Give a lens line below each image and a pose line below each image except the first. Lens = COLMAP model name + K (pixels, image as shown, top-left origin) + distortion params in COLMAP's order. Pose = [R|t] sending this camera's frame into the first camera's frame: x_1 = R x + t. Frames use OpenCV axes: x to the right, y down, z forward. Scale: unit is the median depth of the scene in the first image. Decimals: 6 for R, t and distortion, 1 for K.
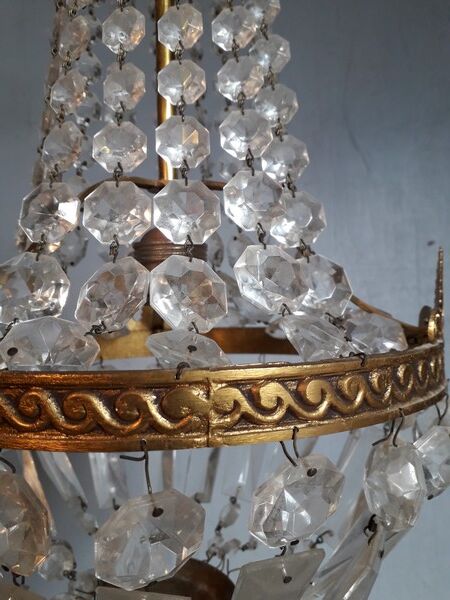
lens RADIAL K [[486.7, 0, 225.0], [0, 486.7, 300.0], [0, 0, 1]] dist [-0.021122, -0.008445]
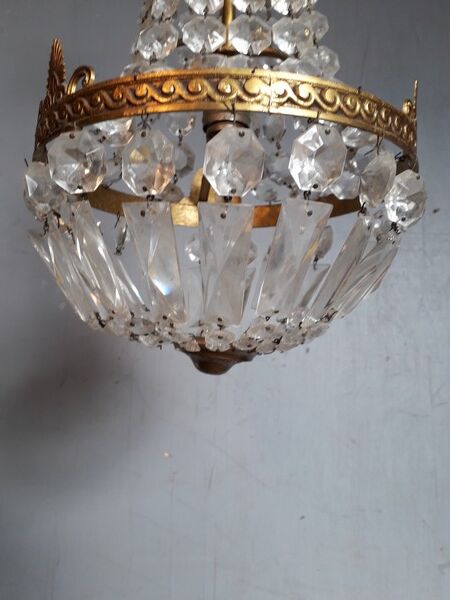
lens RADIAL K [[486.7, 0, 225.0], [0, 486.7, 300.0], [0, 0, 1]] dist [-0.021122, -0.008445]
pose [[0.998854, 0.038694, -0.028160, -0.105199], [-0.040133, 0.997816, -0.052470, 0.973326], [0.026068, 0.053540, 0.998225, -0.641687]]
